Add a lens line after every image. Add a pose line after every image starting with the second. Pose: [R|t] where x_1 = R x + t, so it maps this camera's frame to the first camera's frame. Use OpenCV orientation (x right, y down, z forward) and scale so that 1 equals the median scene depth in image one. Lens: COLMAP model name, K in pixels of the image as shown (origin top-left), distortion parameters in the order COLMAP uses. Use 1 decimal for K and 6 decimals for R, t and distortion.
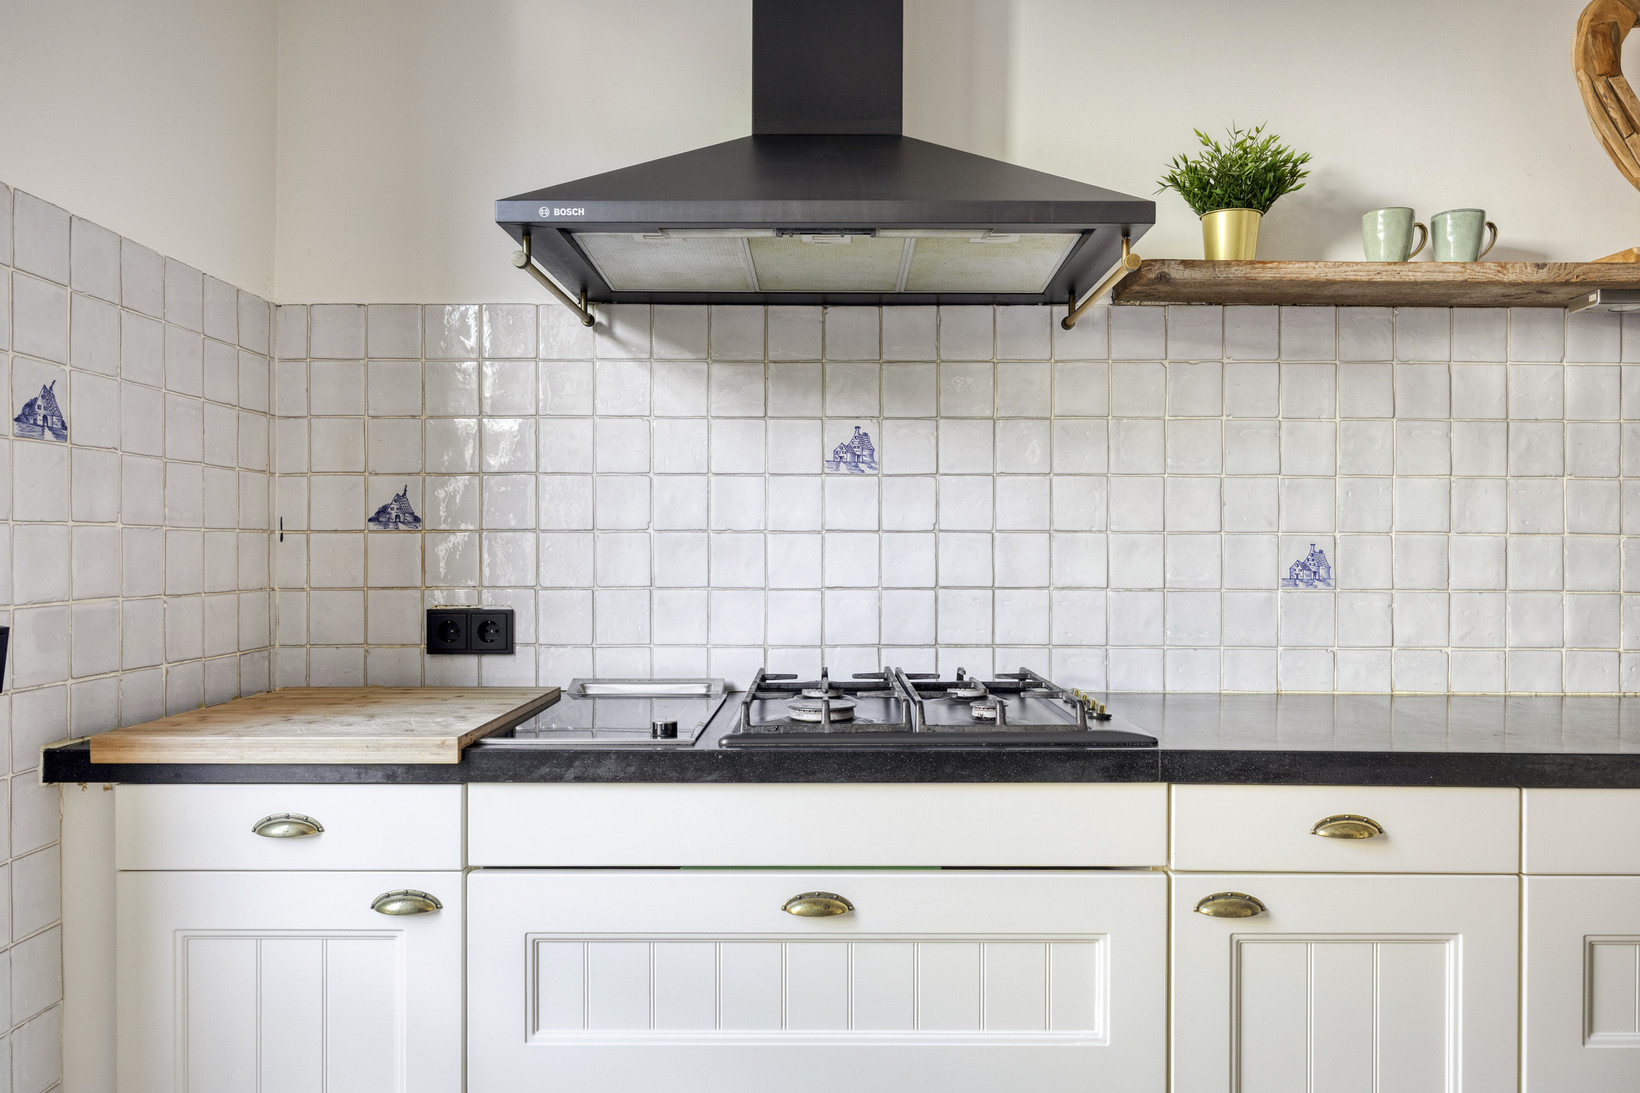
lens RADIAL K [[1107.0, 0, 820.0], [0, 1107.0, 546.5], [0, 0, 1]] dist [-0.004275, -0.001458]
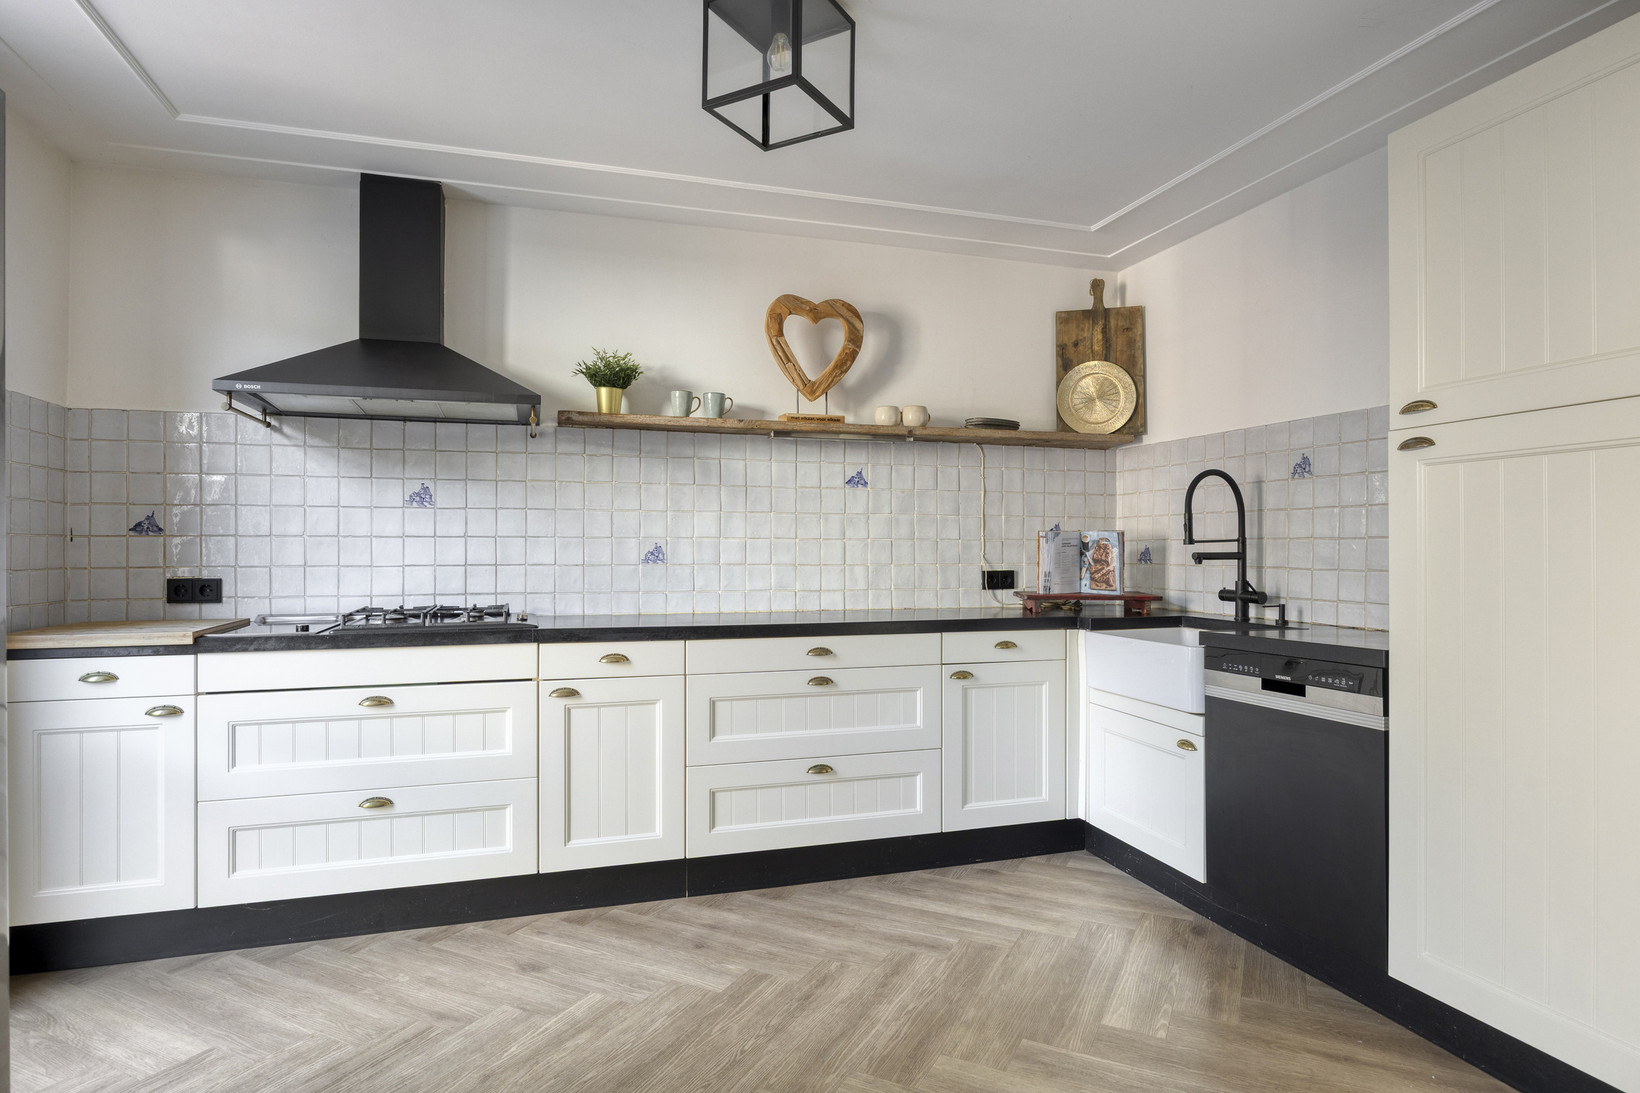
lens RADIAL K [[908.5, 0, 820.0], [0, 908.5, 546.5], [0, 0, 1]] dist [-0.004324, -0.001493]
pose [[0.950777, -0.000992, 0.309876, 0.208223], [0.001132, 0.999999, -0.000270, 0.005039], [-0.309875, 0.000608, 0.950777, -0.763894]]
